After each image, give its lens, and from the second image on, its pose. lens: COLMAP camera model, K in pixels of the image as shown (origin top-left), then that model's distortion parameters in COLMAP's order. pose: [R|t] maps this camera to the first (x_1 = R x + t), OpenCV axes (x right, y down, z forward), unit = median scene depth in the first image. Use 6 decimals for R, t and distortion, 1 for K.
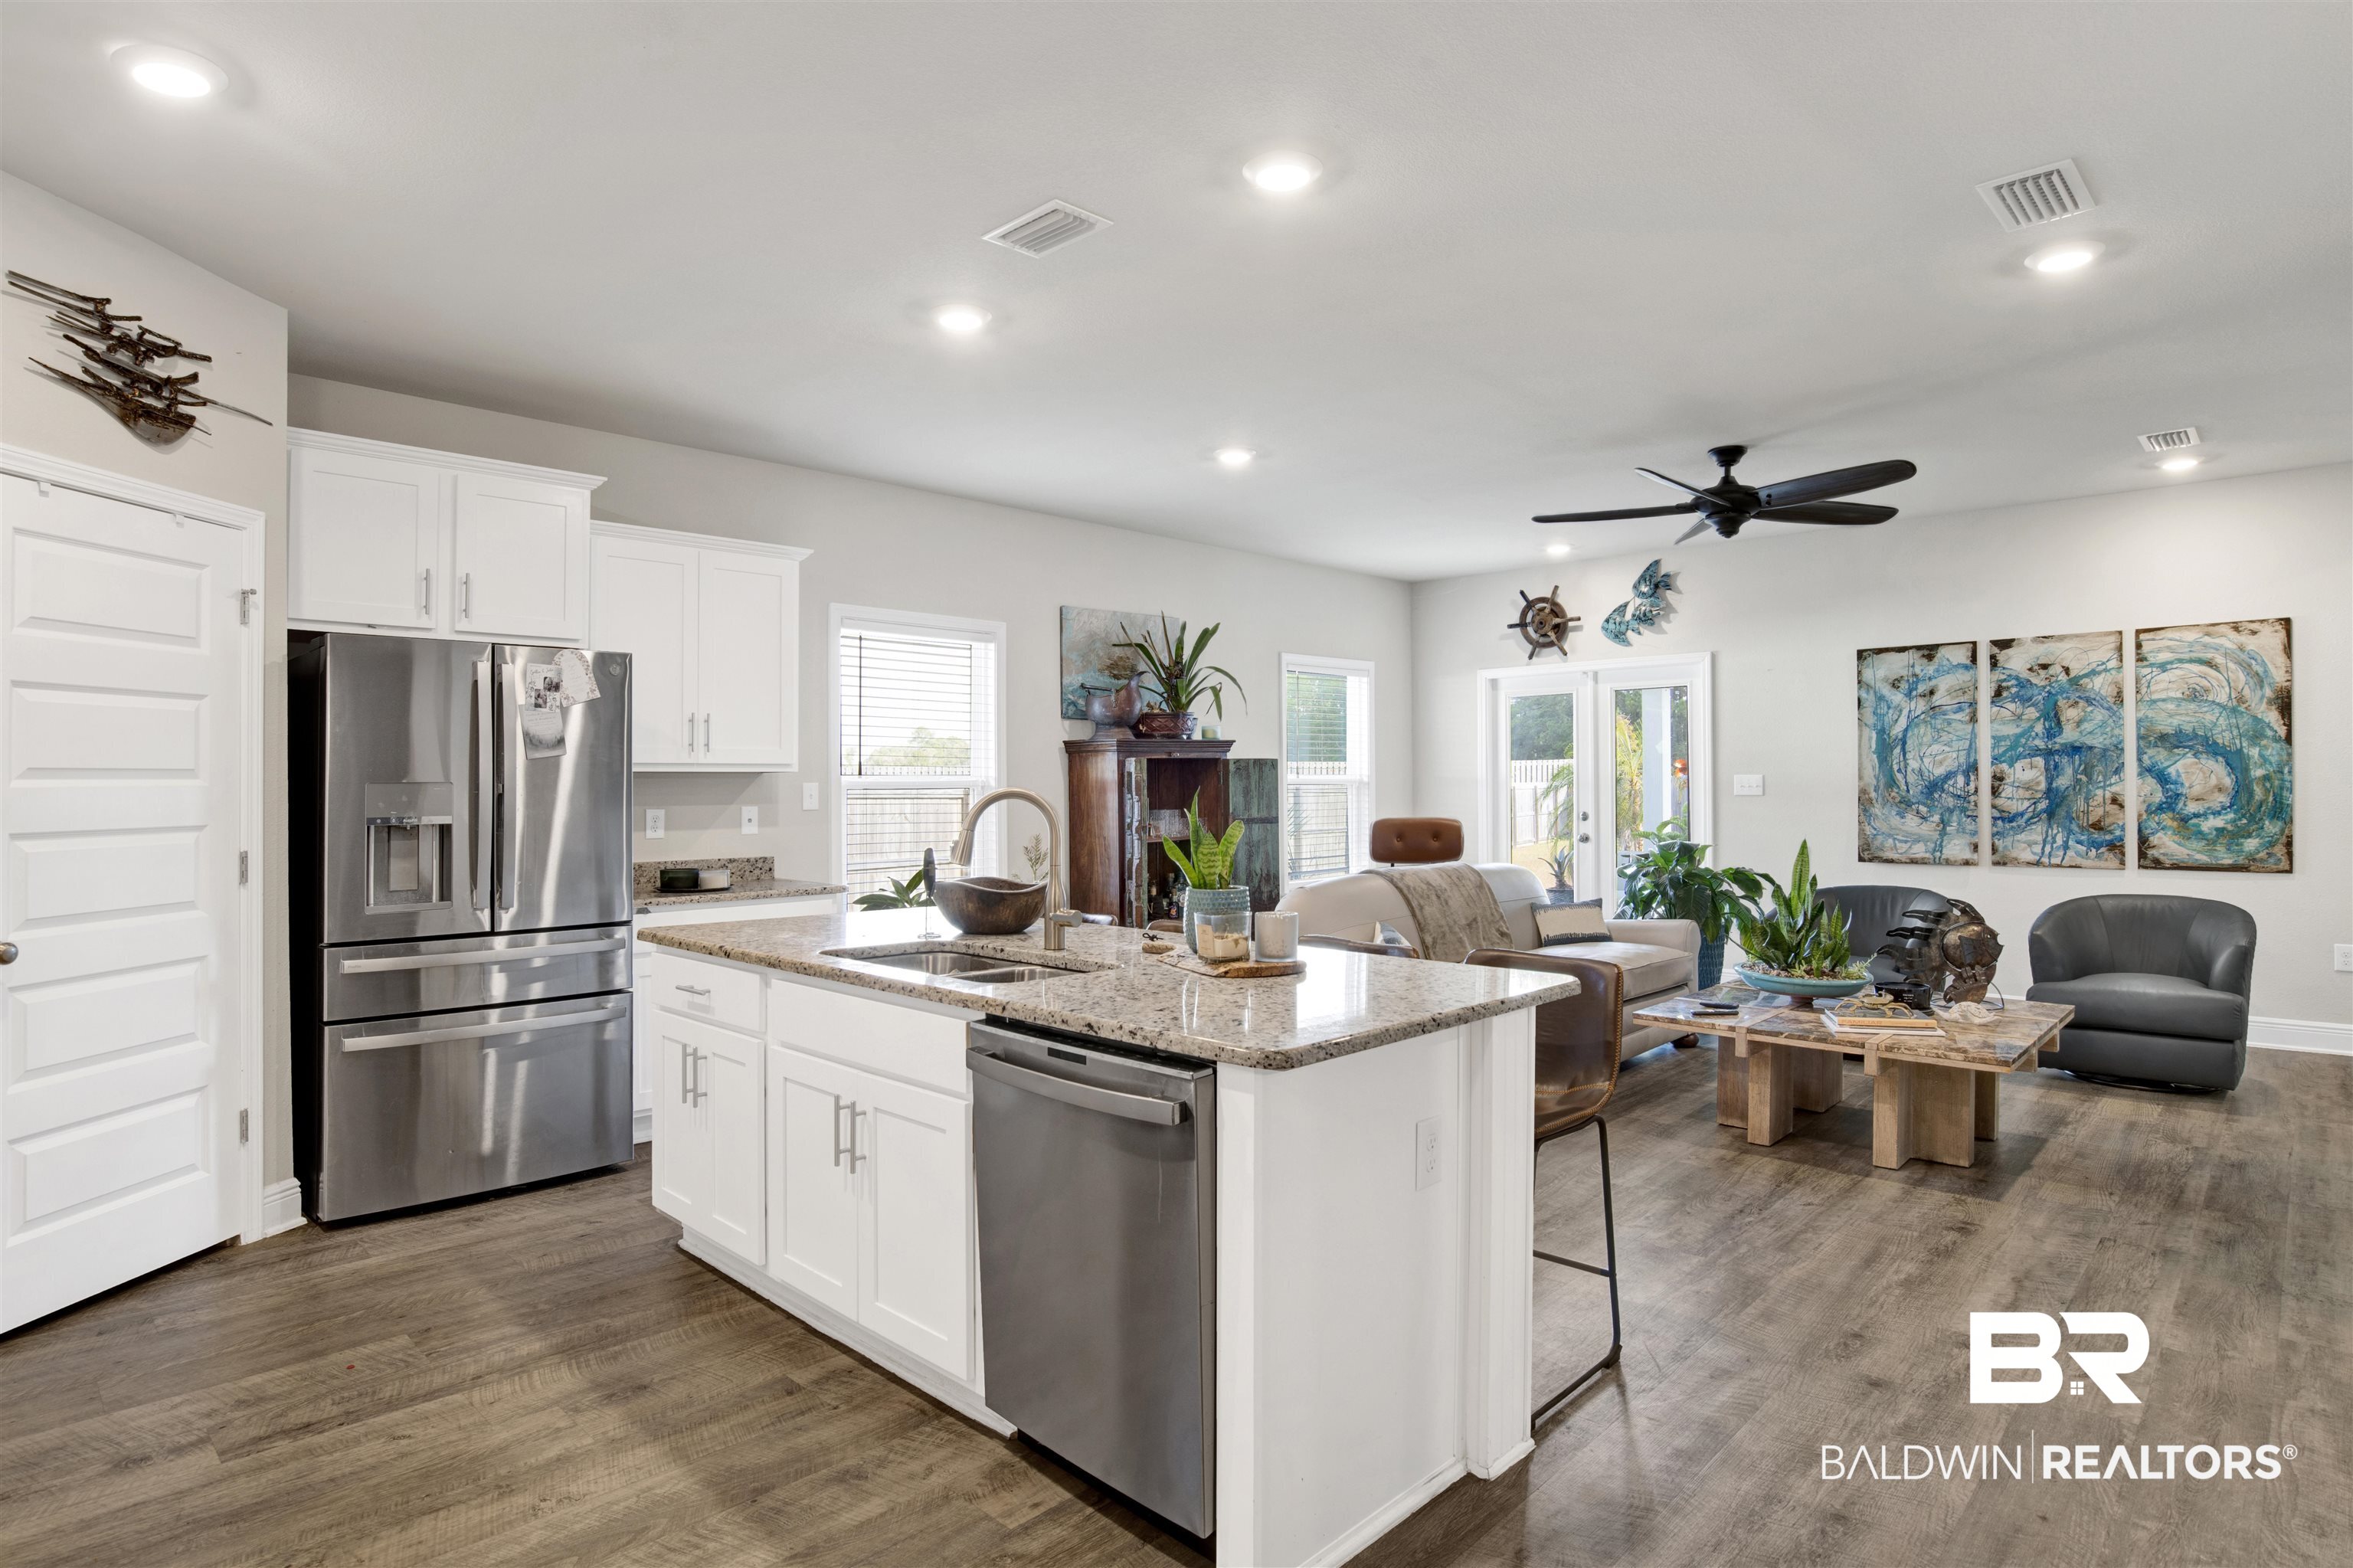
lens RADIAL K [[1257.2, 0, 1167.3], [0, 1257.2, 786.3], [0, 0, 1]] dist [-0.062704, 0.015736]
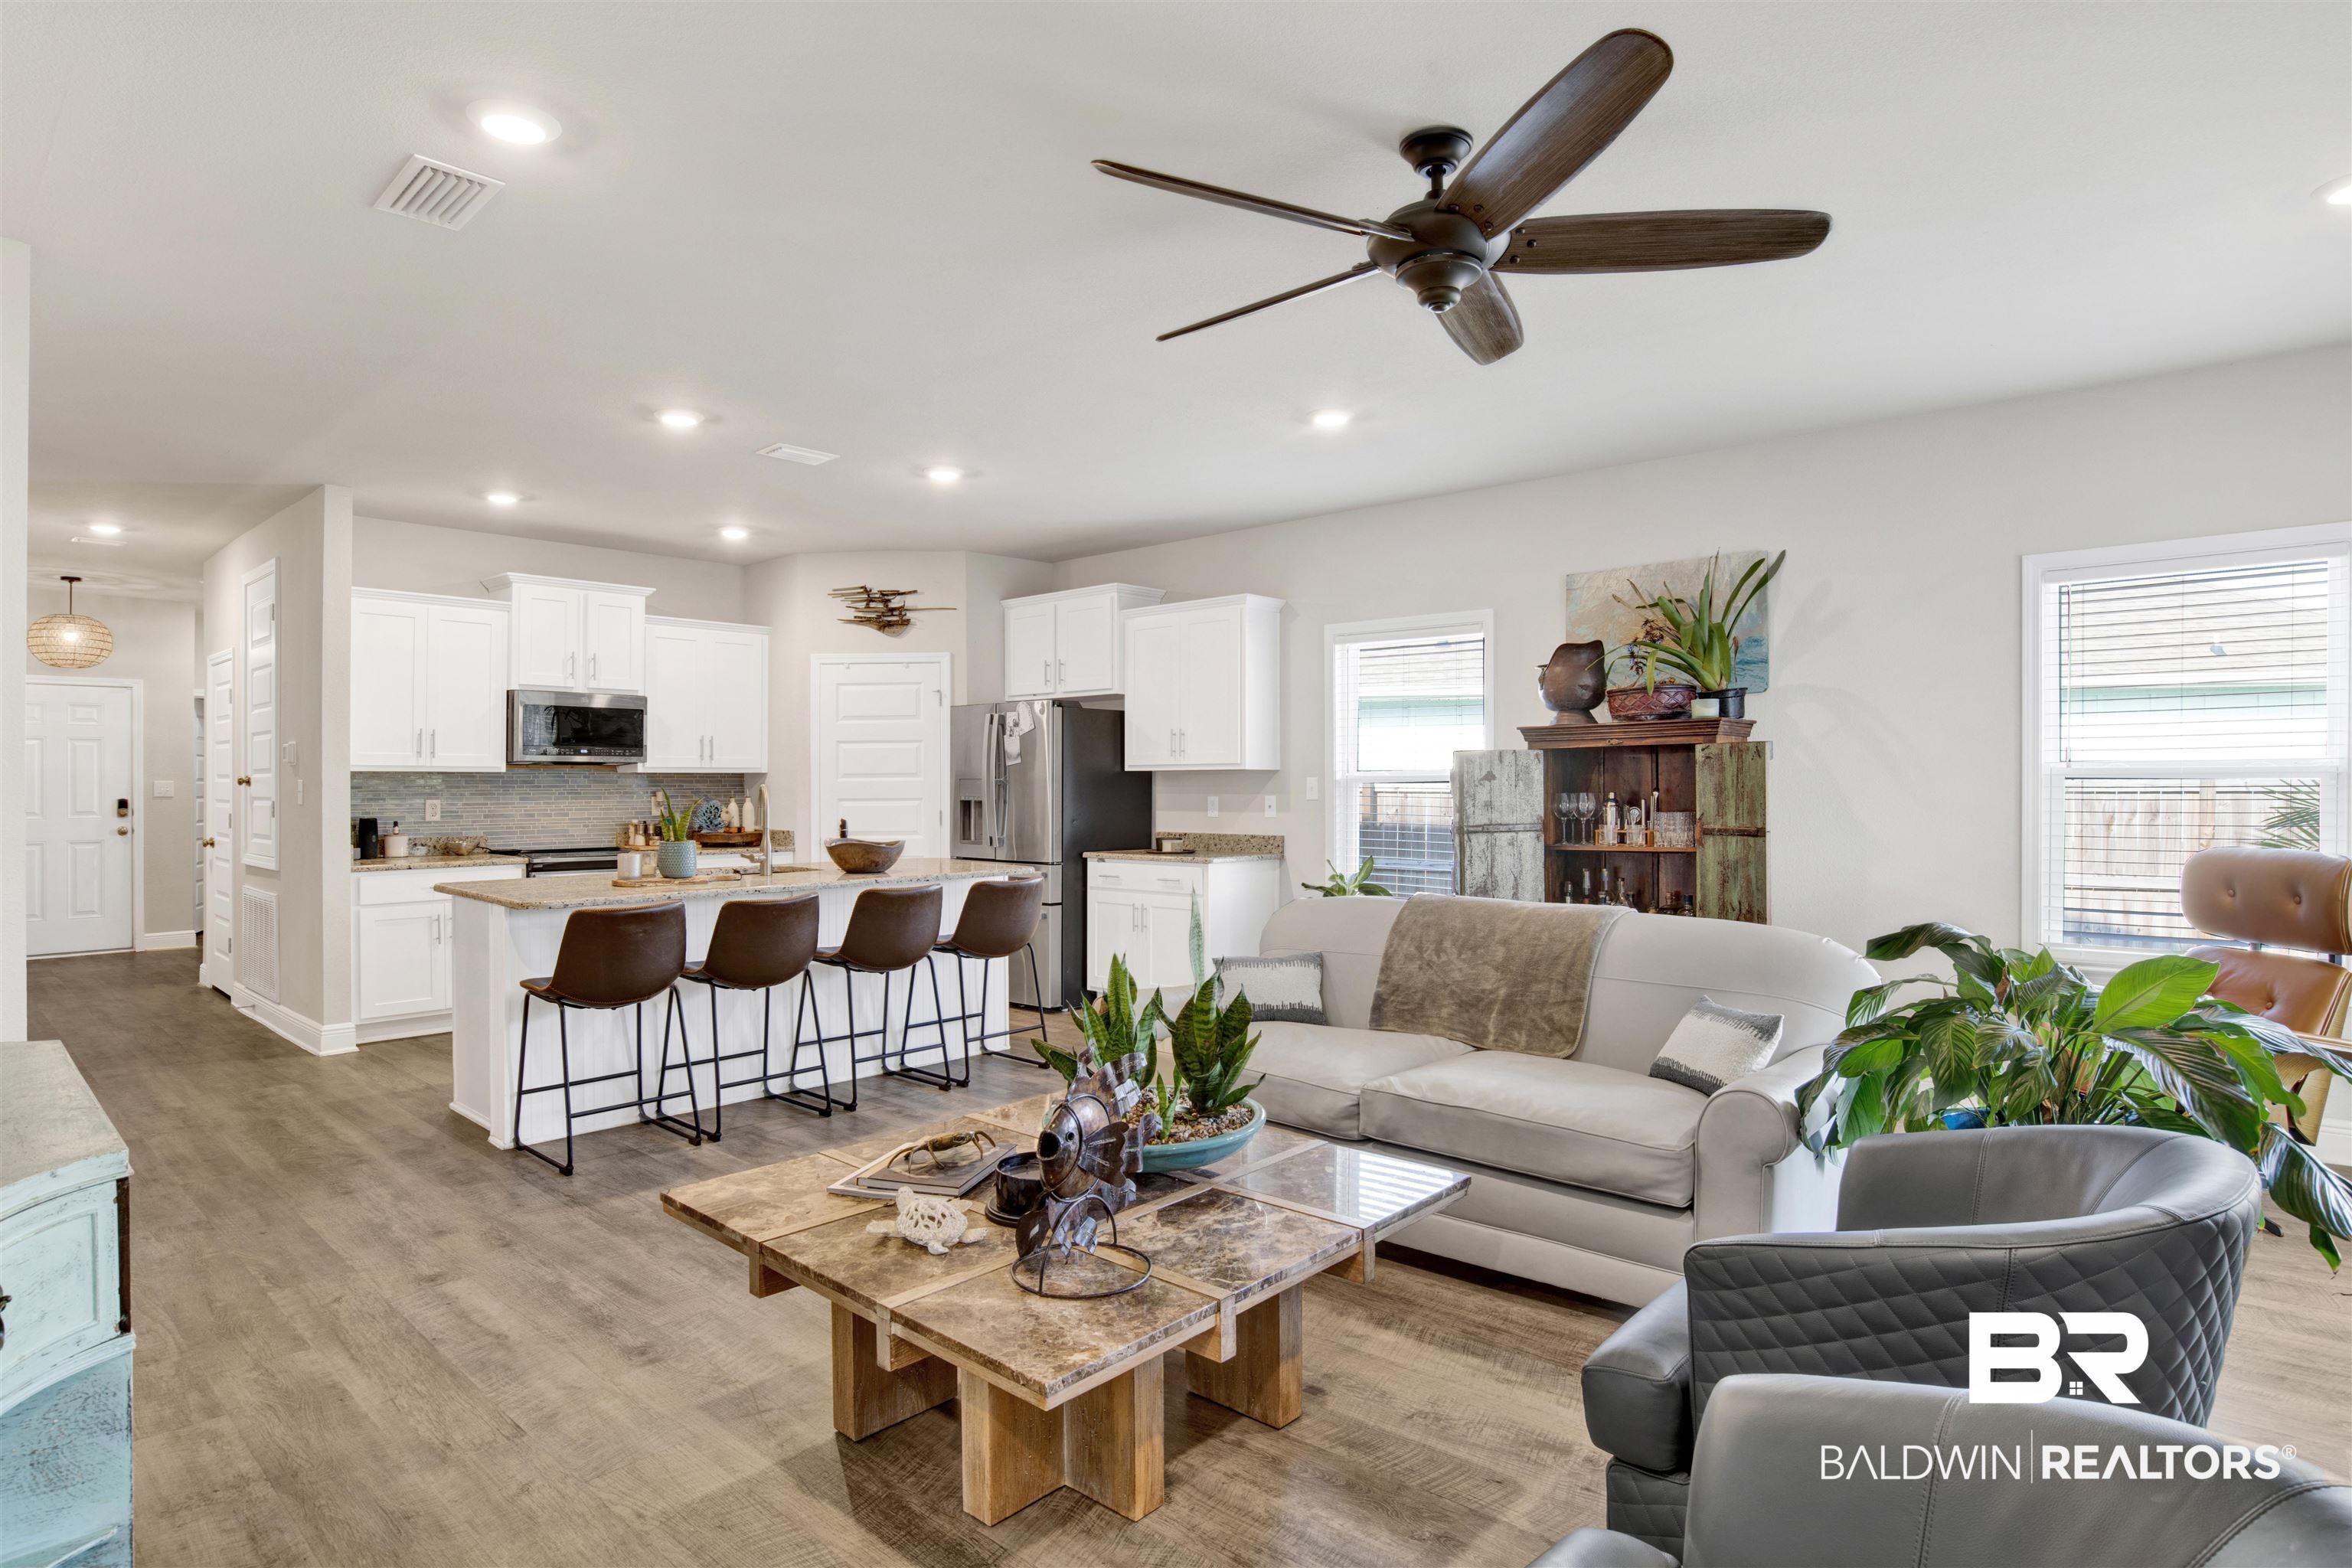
lens RADIAL K [[1256.6, 0, 1192.6], [0, 1256.6, 787.5], [0, 0, 1]] dist [-0.062704, 0.015736]
pose [[0.037569, 0.011310, -0.999230, 1.426364], [0.002524, 0.999932, 0.011412, -0.011218], [0.999291, -0.002951, 0.037538, 1.300736]]
